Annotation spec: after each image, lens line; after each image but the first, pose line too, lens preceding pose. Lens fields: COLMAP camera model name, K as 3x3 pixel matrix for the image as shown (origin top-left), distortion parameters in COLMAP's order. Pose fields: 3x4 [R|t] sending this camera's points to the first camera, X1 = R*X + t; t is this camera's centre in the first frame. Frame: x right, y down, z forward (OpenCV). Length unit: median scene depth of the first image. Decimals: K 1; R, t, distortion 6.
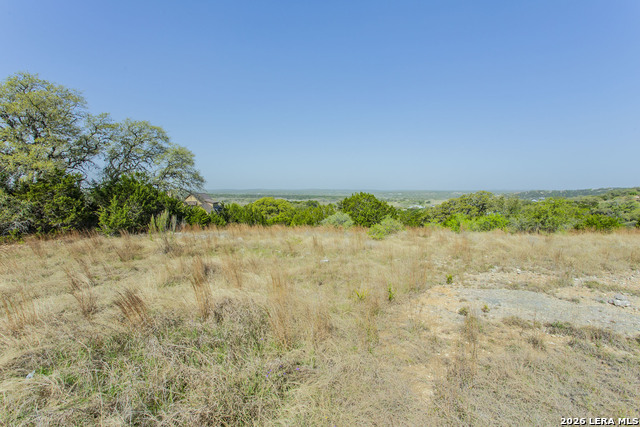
lens RADIAL K [[305.2, 0, 316.6], [0, 305.2, 210.1], [0, 0, 1]] dist [-0.000612, 0.000082]
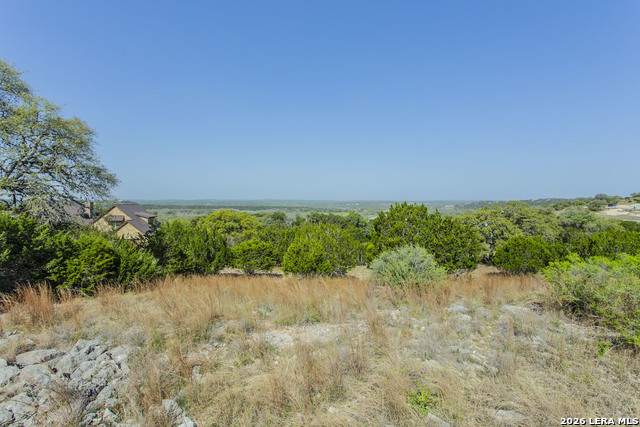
lens RADIAL K [[305.2, 0, 316.6], [0, 305.2, 210.1], [0, 0, 1]] dist [-0.000612, 0.000082]
pose [[0.987489, -0.004912, 0.157610, -0.115838], [0.010367, 0.999375, -0.033809, -0.026611], [-0.157345, 0.035020, 0.986923, 0.461206]]
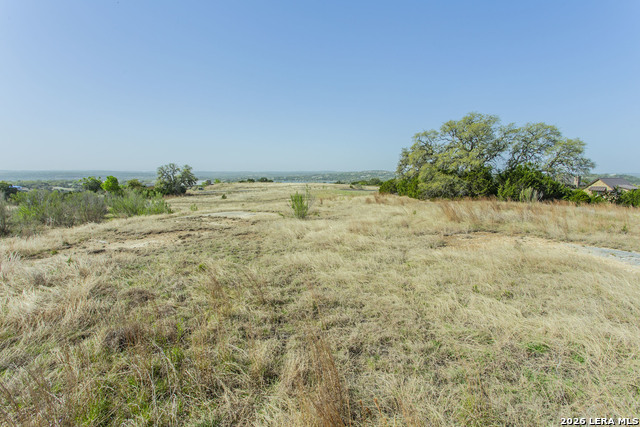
lens RADIAL K [[305.2, 0, 316.6], [0, 305.2, 210.1], [0, 0, 1]] dist [-0.000612, 0.000082]
pose [[0.377234, 0.100406, -0.920659, 0.313557], [-0.053698, 0.994805, 0.086489, 0.022763], [0.924560, 0.016811, 0.380665, -0.382231]]
